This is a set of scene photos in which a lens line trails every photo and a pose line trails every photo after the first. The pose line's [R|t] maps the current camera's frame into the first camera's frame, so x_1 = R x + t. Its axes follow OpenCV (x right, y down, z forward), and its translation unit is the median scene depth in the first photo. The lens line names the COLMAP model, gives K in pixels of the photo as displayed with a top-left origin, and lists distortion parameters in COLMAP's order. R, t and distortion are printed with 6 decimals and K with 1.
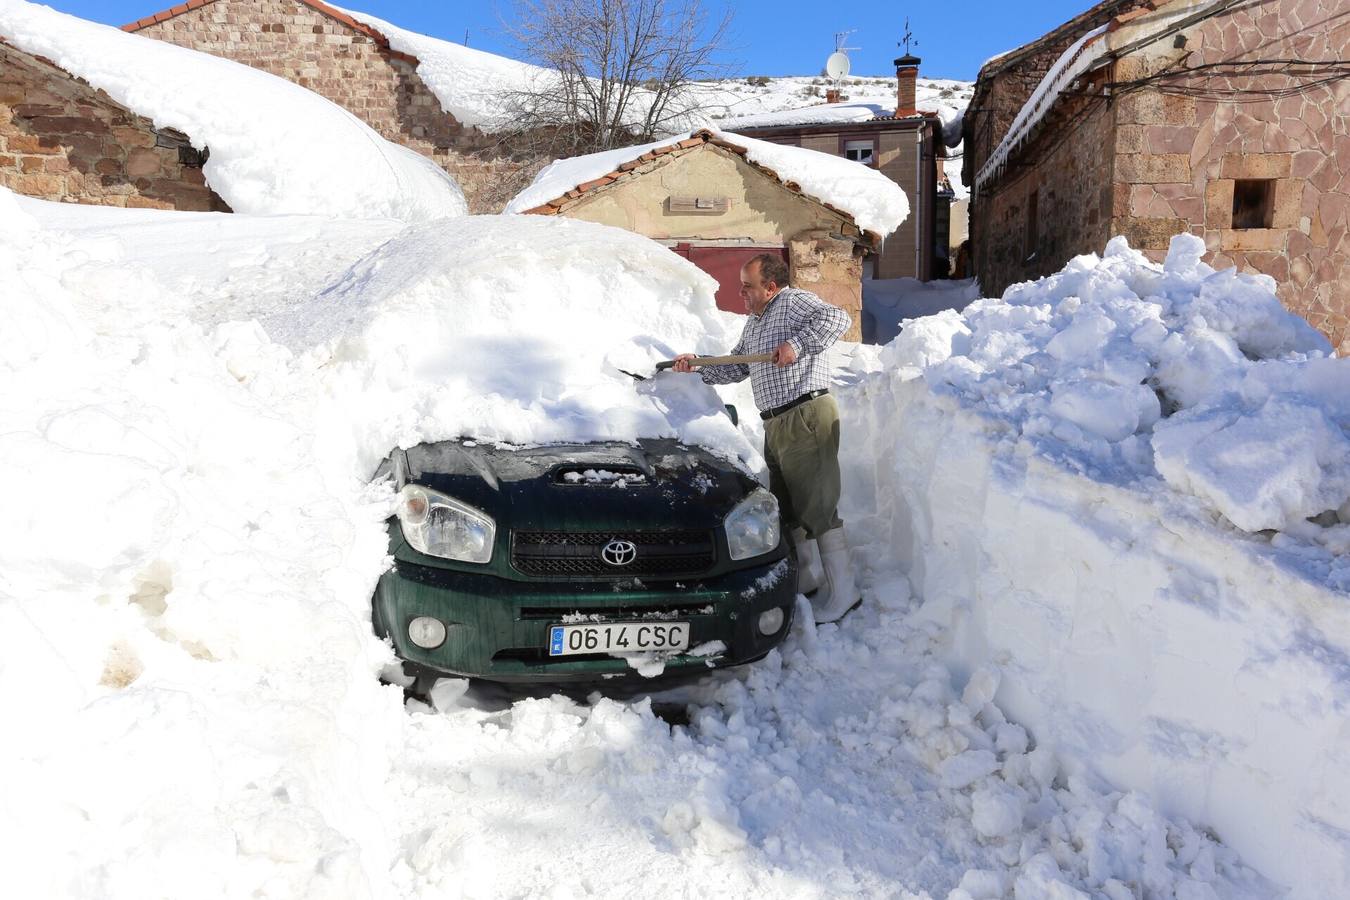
lens RADIAL K [[995.4, 0, 679.5], [0, 995.4, 445.2], [0, 0, 1]] dist [-0.031723, 0.041481]
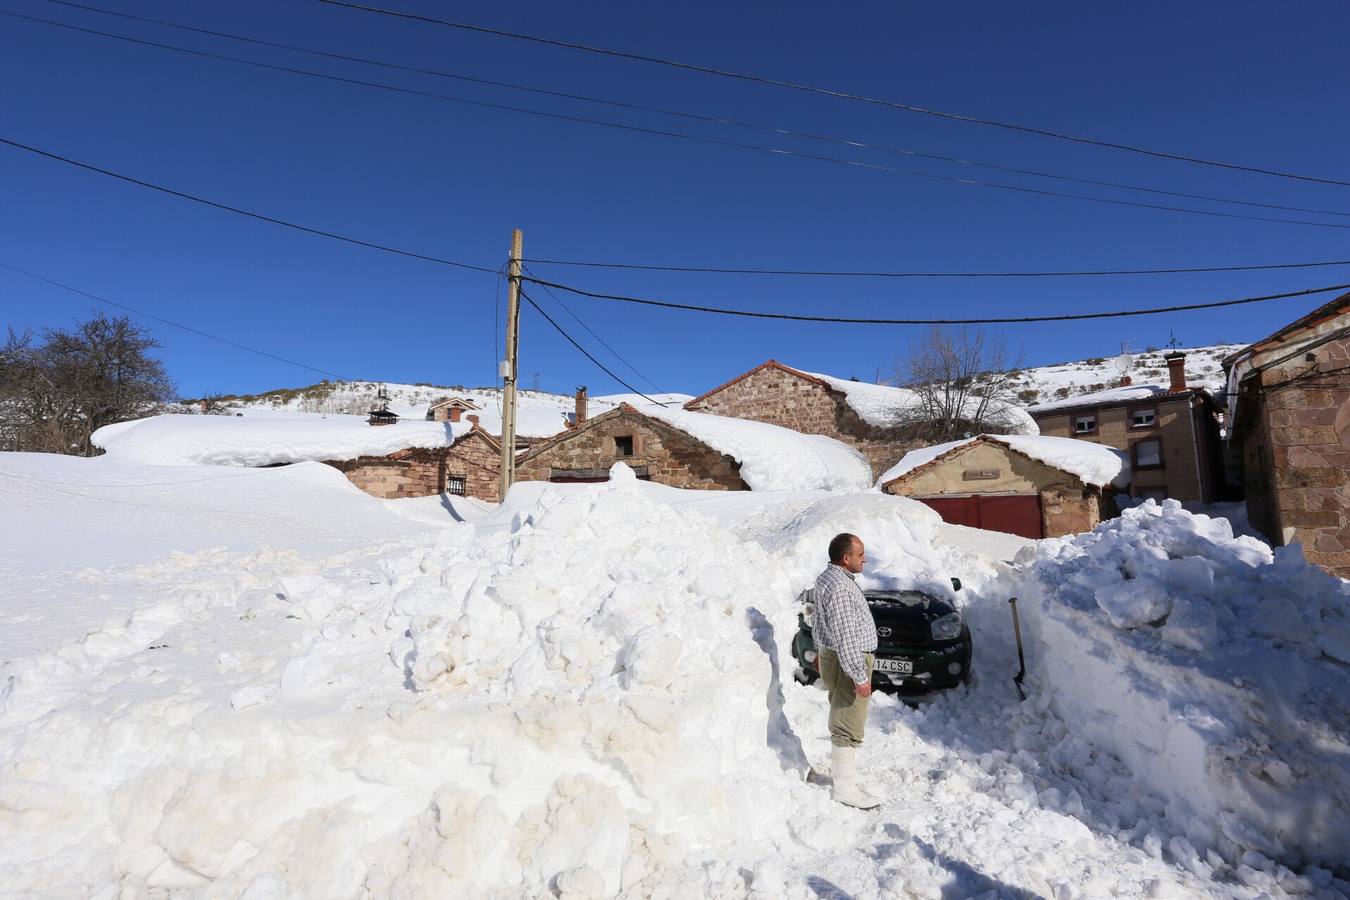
lens RADIAL K [[995.4, 0, 672.6], [0, 995.4, 445.2], [0, 0, 1]] dist [-0.031723, 0.041481]
pose [[0.879833, -0.042000, -0.473424, 0.383853], [-0.052302, 0.981482, -0.184275, 0.075270], [0.472397, 0.186892, 0.861343, -0.864563]]
